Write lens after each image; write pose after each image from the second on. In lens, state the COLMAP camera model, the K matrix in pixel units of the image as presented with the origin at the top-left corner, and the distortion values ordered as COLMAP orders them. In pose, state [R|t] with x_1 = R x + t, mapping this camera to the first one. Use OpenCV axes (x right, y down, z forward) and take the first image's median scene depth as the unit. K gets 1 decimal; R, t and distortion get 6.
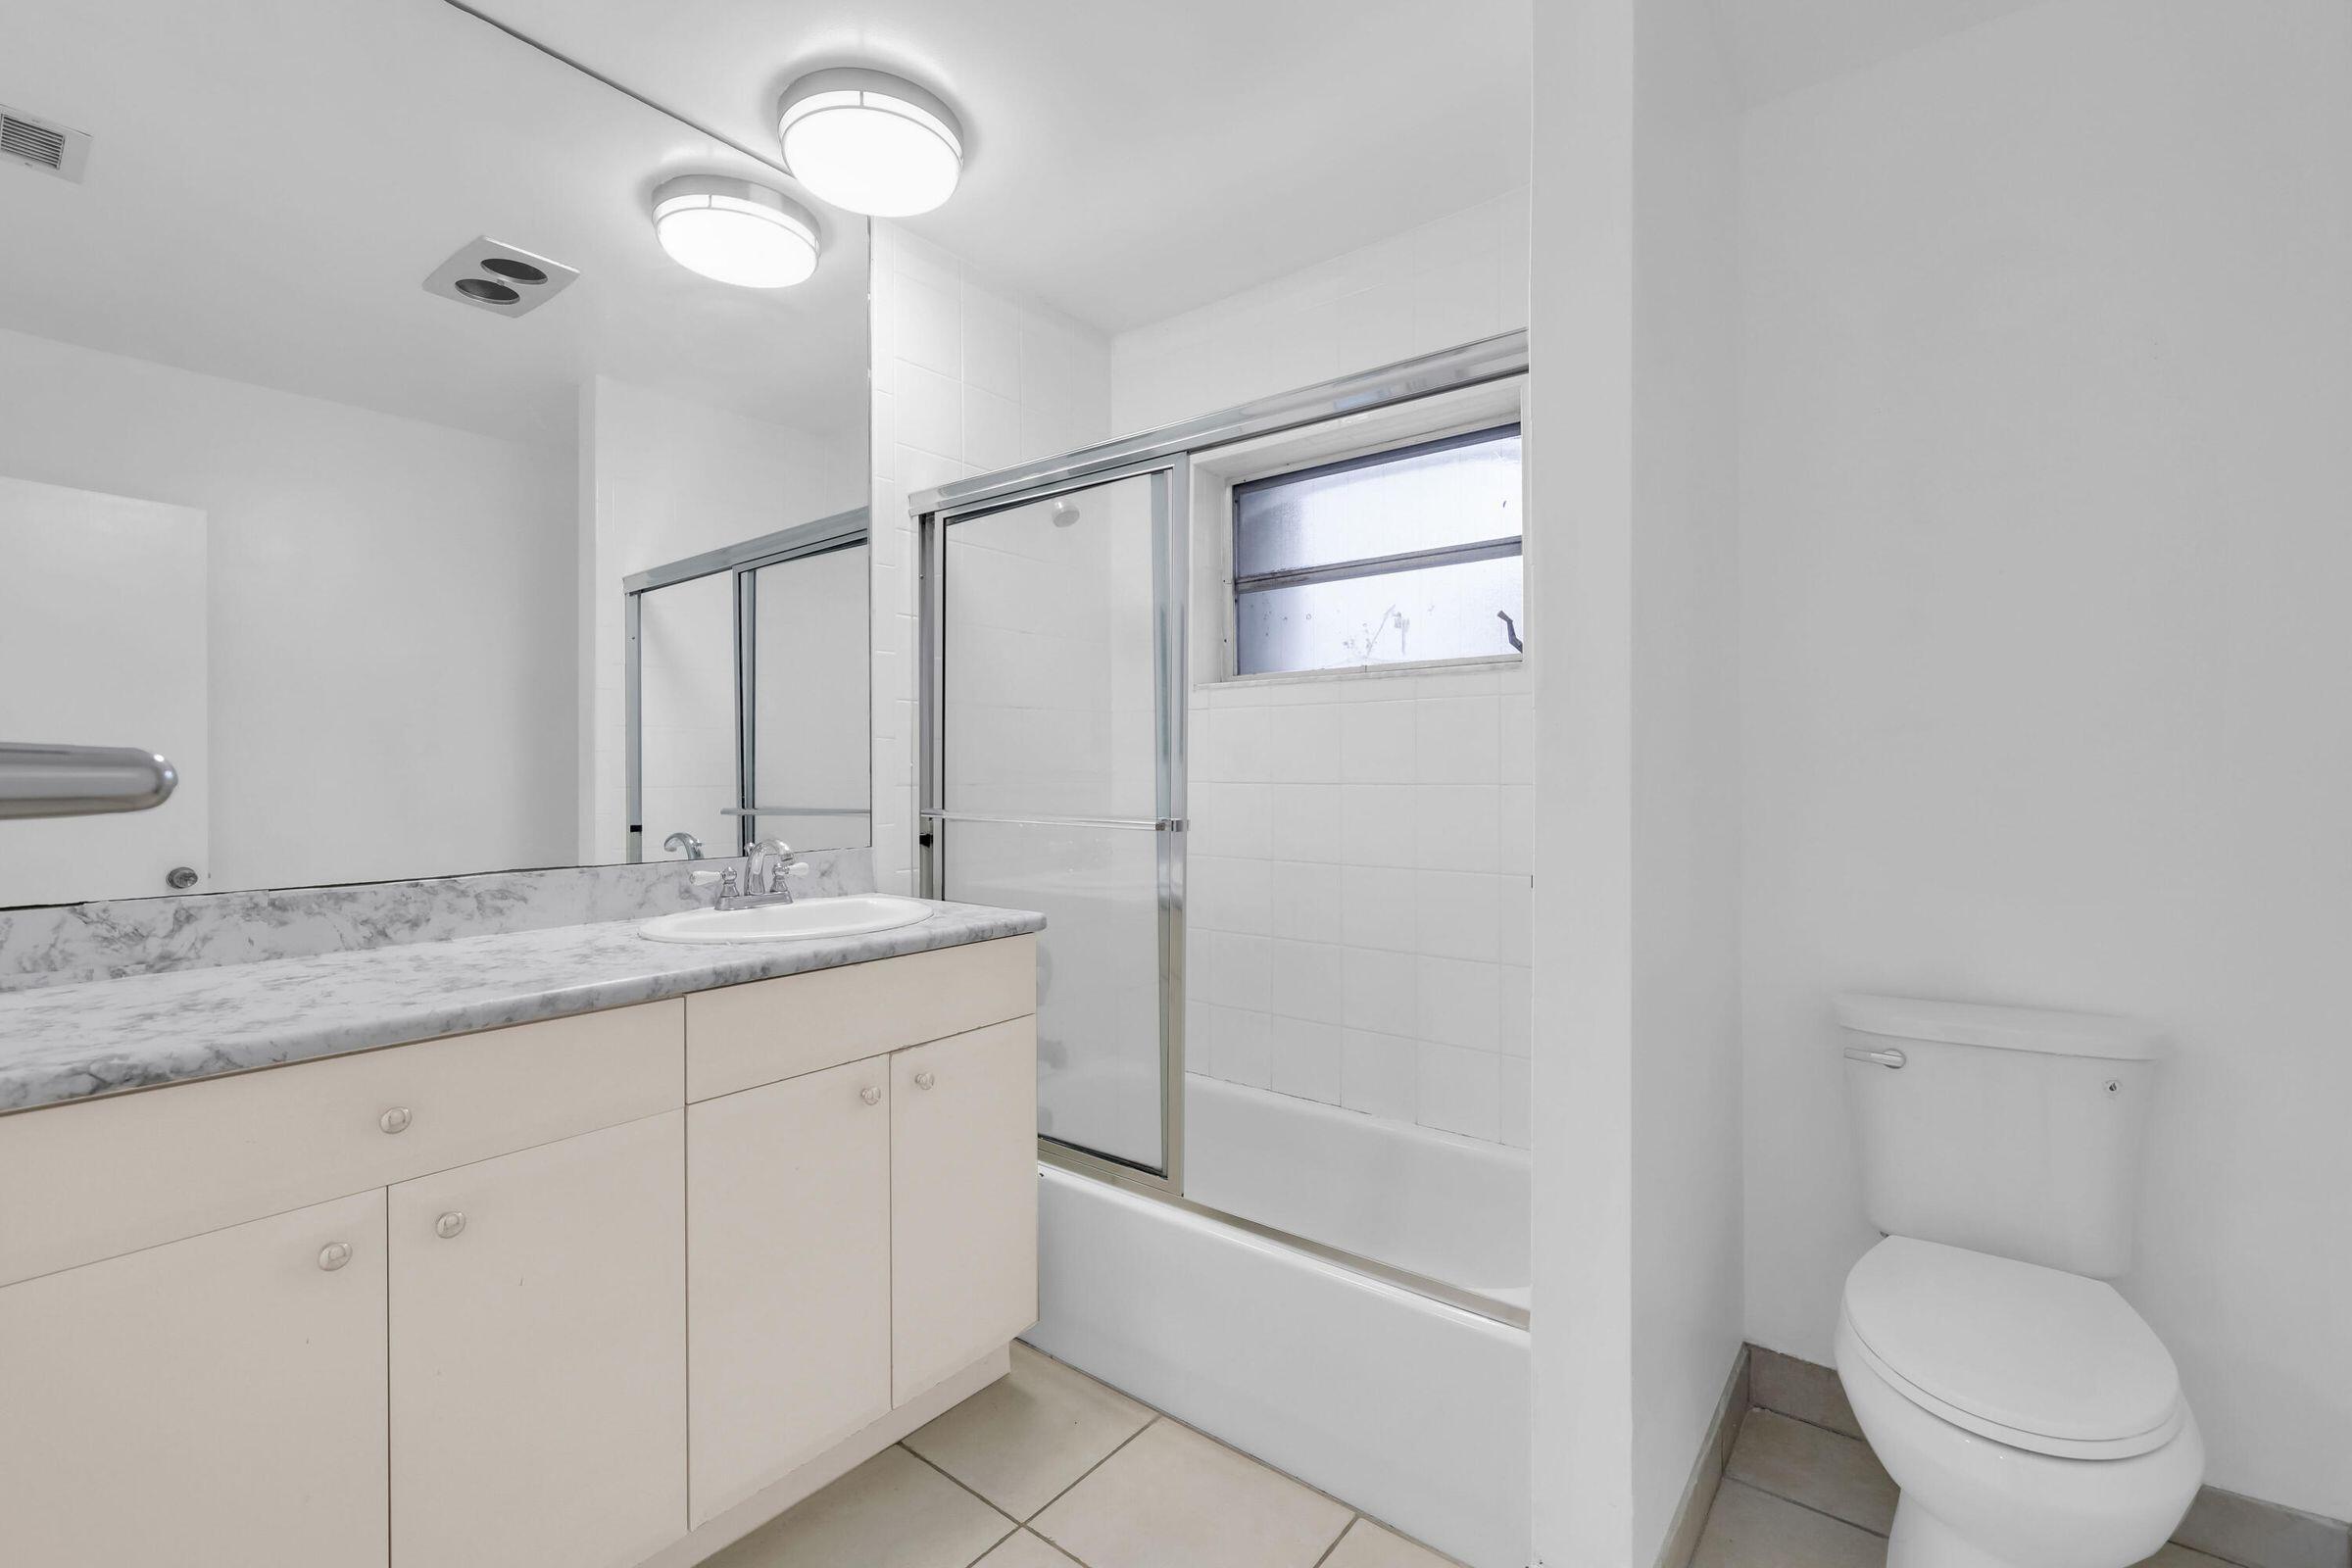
lens RADIAL K [[1008.2, 0, 1173.1], [0, 1008.2, 772.0], [0, 0, 1]] dist [0.001986, 0.000389]
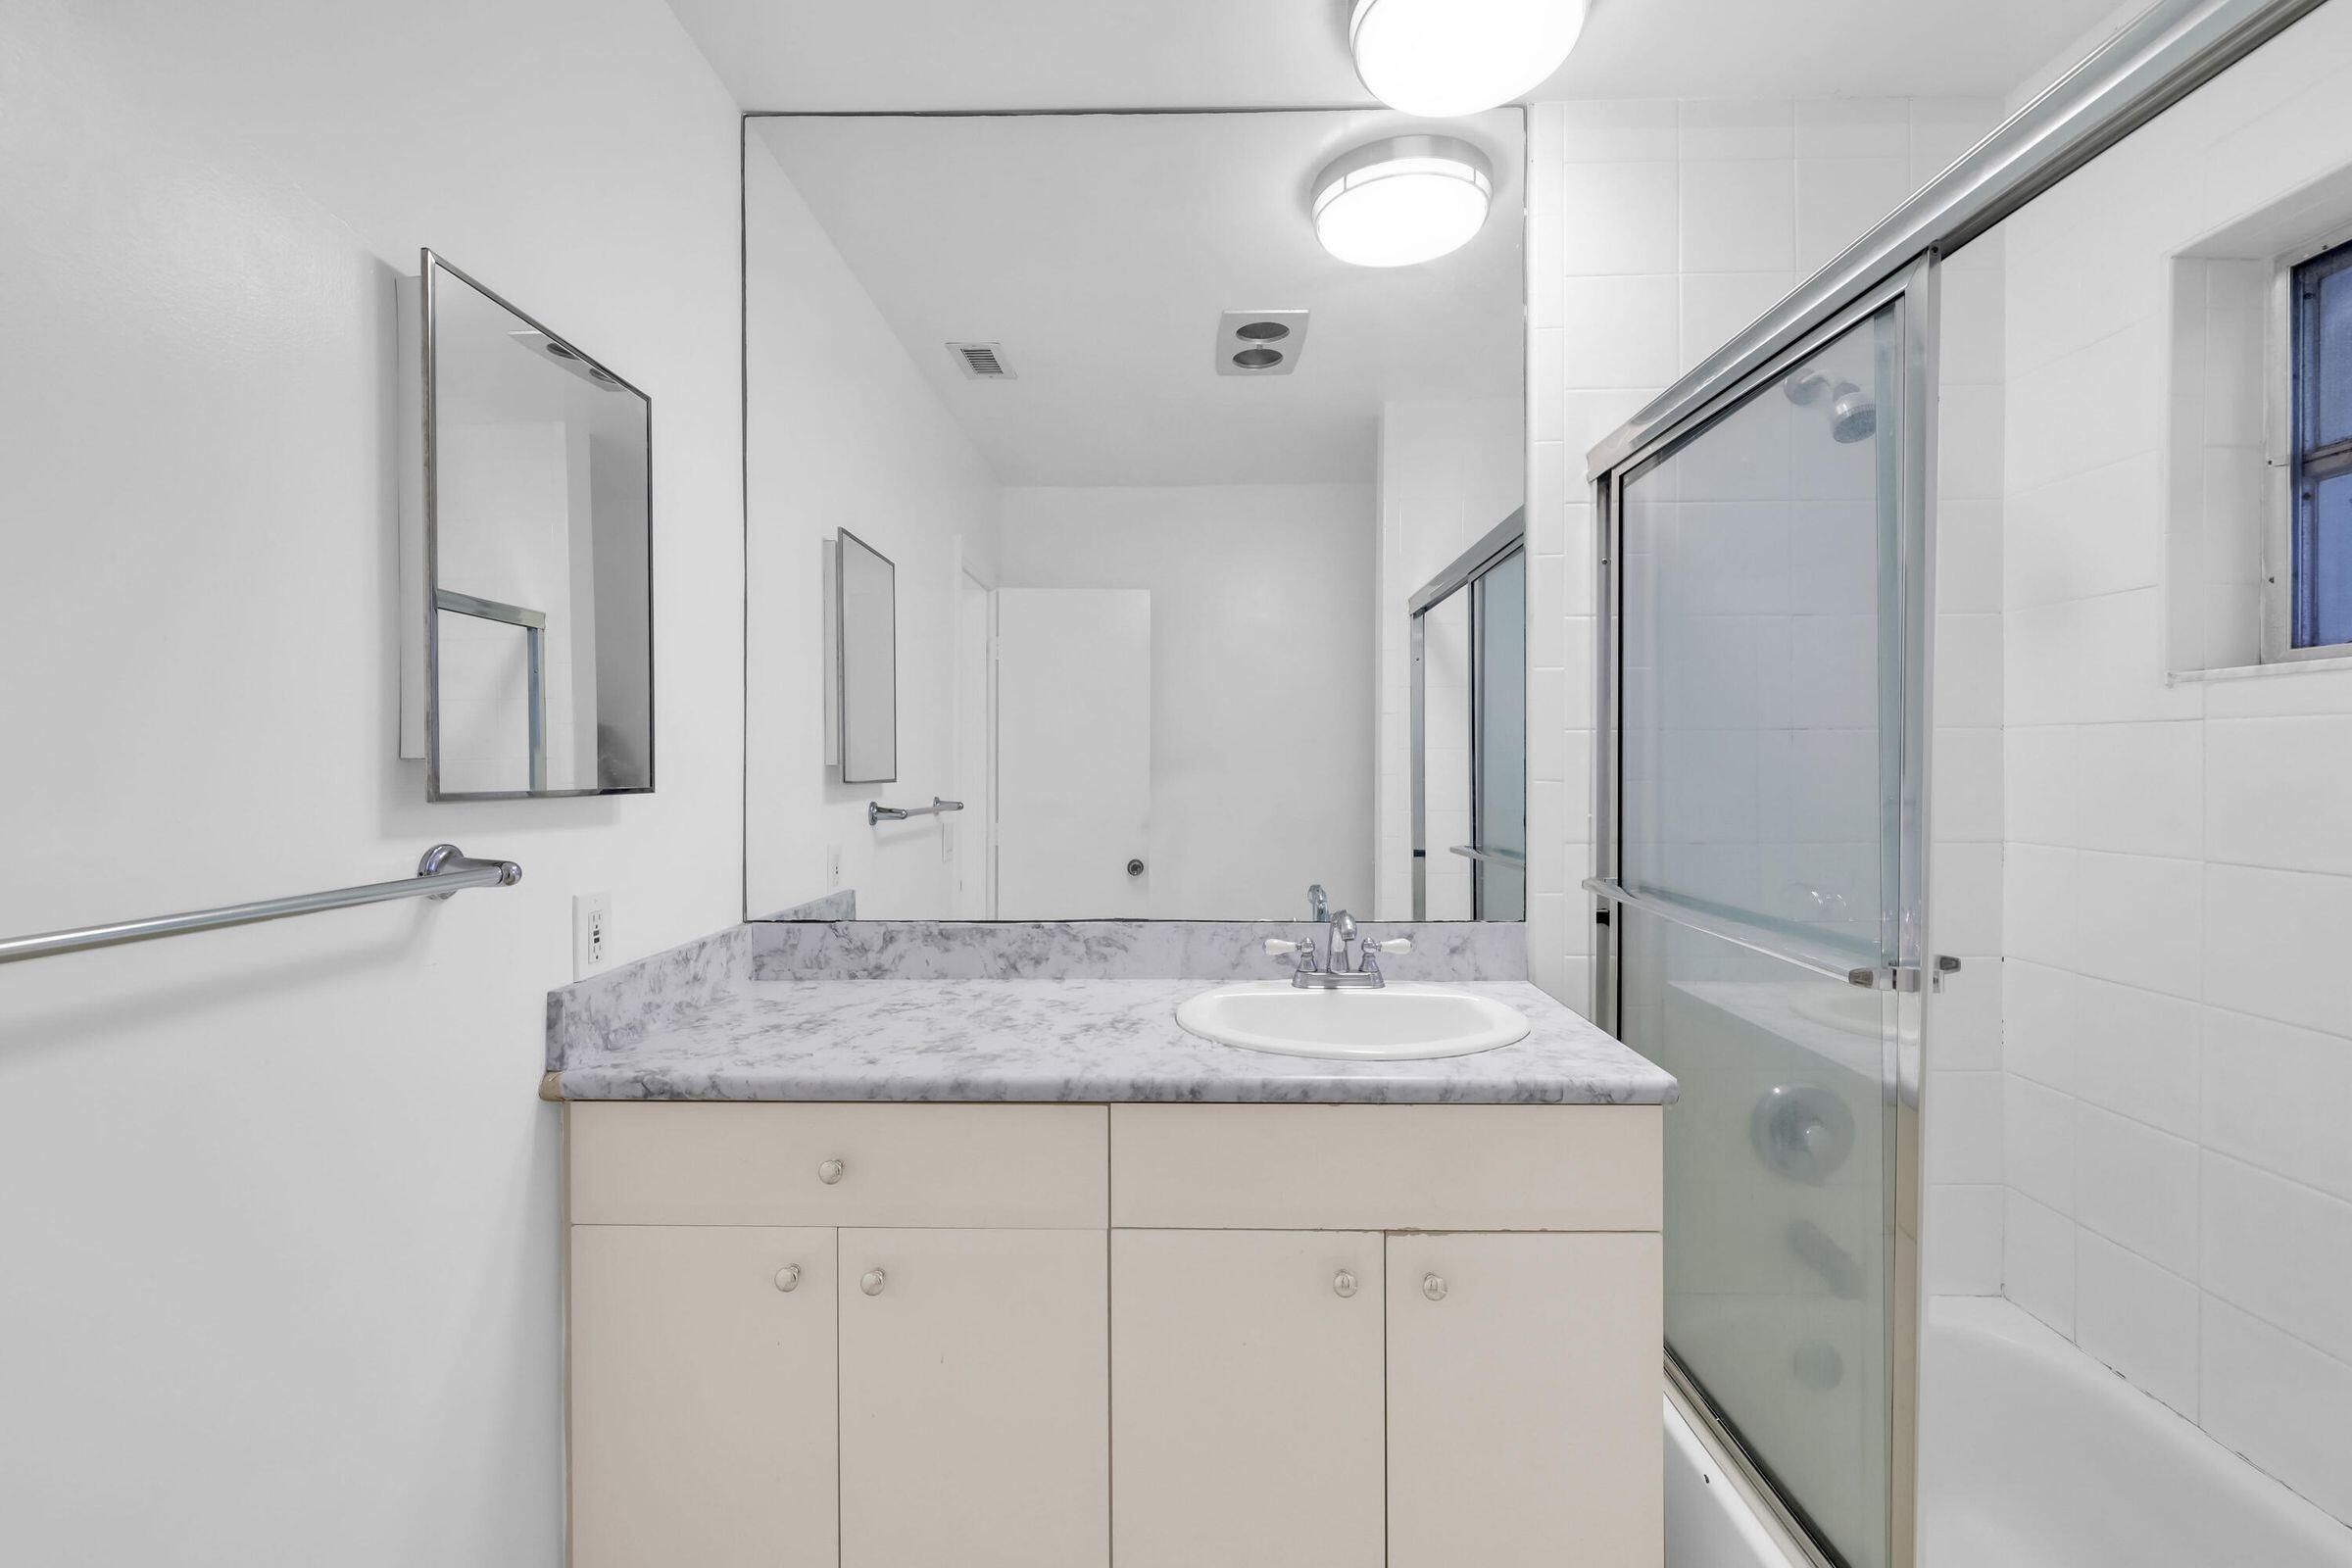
lens RADIAL K [[1008.2, 0, 1173.1], [0, 1008.2, 772.0], [0, 0, 1]] dist [0.001986, 0.000389]
pose [[0.600214, 0.008116, -0.799798, 0.224718], [-0.000271, 0.999951, 0.009945, -0.069035], [0.799839, -0.005752, 0.600187, 0.449578]]
